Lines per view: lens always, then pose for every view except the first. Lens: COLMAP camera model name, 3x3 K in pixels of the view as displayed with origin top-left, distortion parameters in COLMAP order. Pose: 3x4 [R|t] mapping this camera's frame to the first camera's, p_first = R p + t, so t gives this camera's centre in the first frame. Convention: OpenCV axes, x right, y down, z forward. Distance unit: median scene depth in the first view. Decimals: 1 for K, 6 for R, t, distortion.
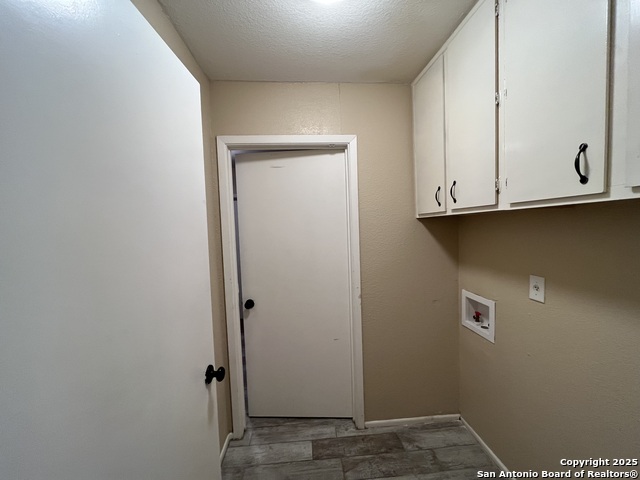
lens RADIAL K [[256.4, 0, 322.4], [0, 256.4, 240.8], [0, 0, 1]] dist [-0.003393, -0.000192]
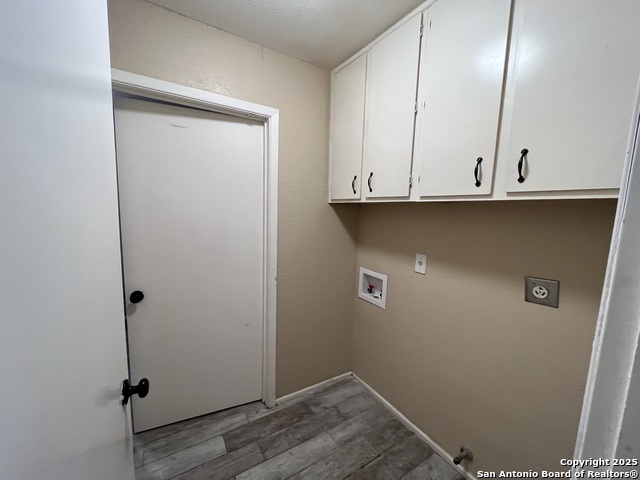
lens RADIAL K [[256.4, 0, 320.6], [0, 256.4, 240.6], [0, 0, 1]] dist [-0.003393, -0.000192]
pose [[0.886502, 0.005700, 0.462690, -0.160838], [-0.036640, 0.997649, 0.057912, 0.008587], [-0.461272, -0.068292, 0.884626, 0.058880]]
